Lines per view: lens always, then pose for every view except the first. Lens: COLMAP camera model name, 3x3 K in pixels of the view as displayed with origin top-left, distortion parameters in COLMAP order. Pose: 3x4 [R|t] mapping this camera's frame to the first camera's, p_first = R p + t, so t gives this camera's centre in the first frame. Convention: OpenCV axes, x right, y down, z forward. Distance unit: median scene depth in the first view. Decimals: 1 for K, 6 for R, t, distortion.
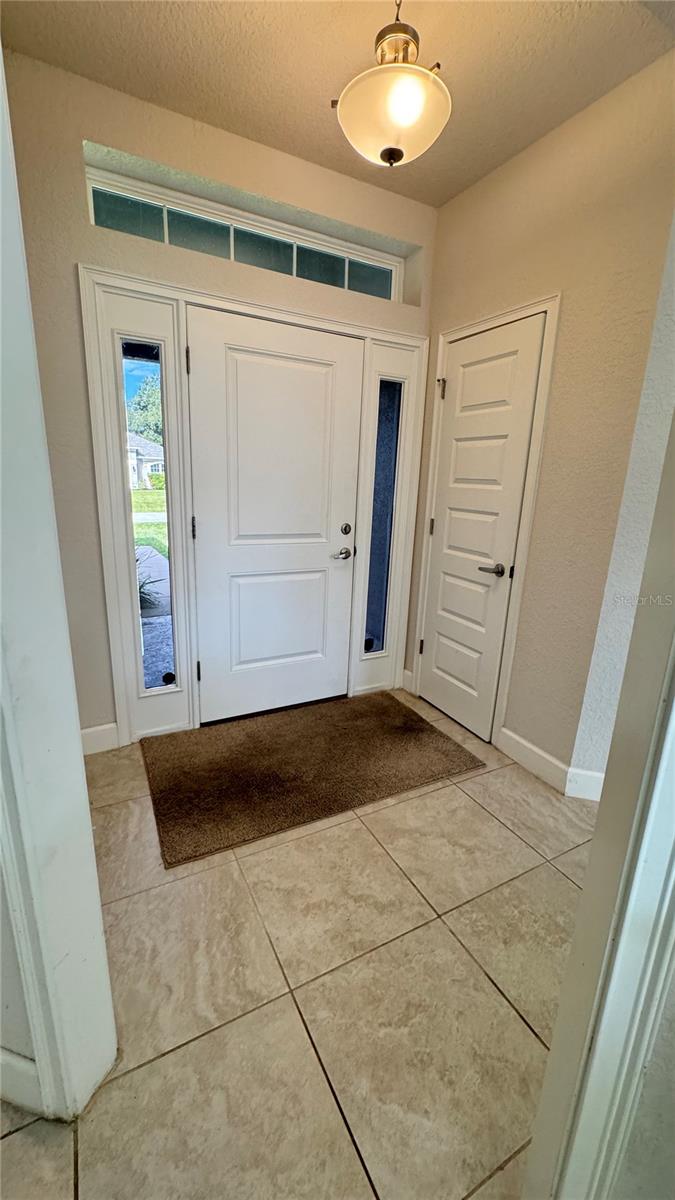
lens RADIAL K [[478.6, 0, 337.7], [0, 478.6, 599.7], [0, 0, 1]] dist [-0.002451, 0.000227]
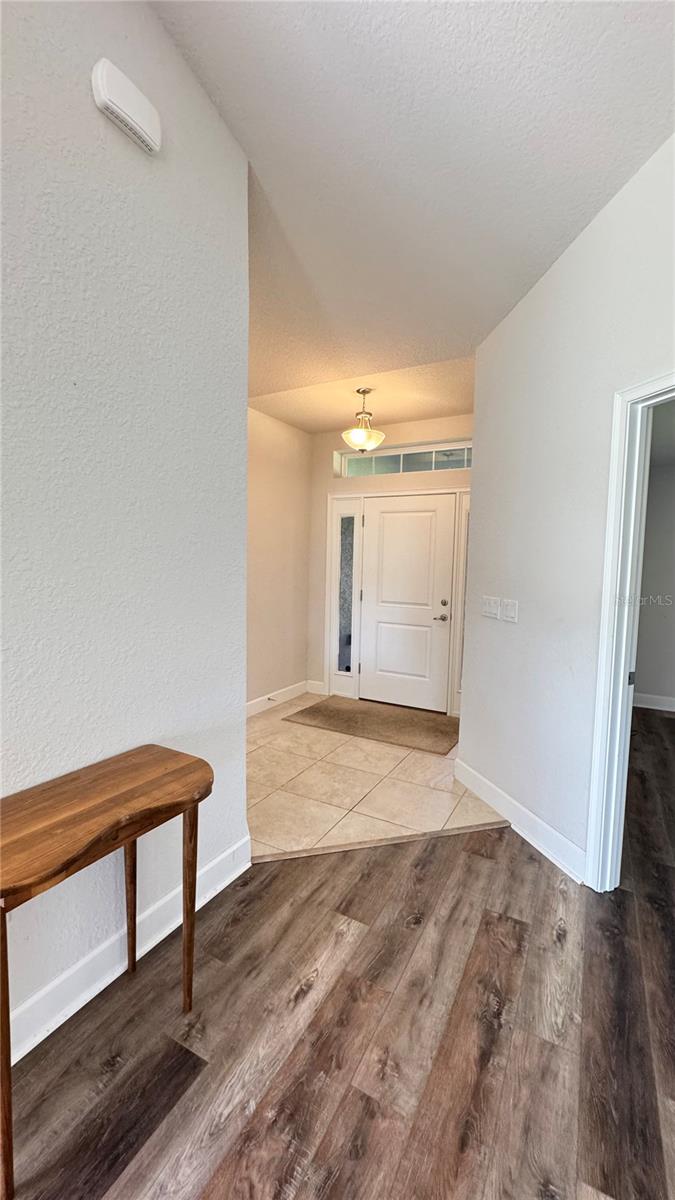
lens RADIAL K [[478.6, 0, 341.3], [0, 478.6, 601.2], [0, 0, 1]] dist [-0.002451, 0.000227]
pose [[0.554196, 0.045979, -0.831115, 1.370477], [-0.203770, 0.975587, -0.081905, 0.060884], [0.807059, 0.214748, 0.550036, -0.207622]]
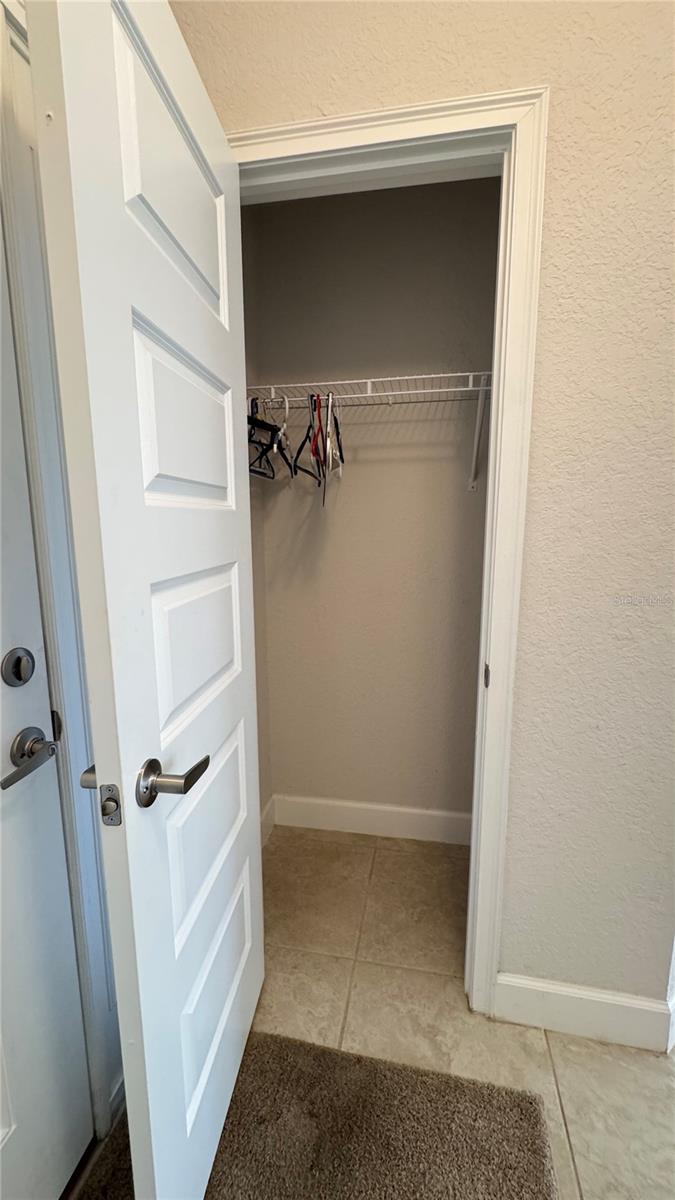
lens RADIAL K [[478.6, 0, 346.4], [0, 478.6, 592.9], [0, 0, 1]] dist [-0.002451, 0.000227]
pose [[0.620990, -0.157986, 0.767731, -0.078691], [0.211584, 0.976903, 0.029888, -0.176597], [-0.754721, 0.143879, 0.640074, 0.751344]]
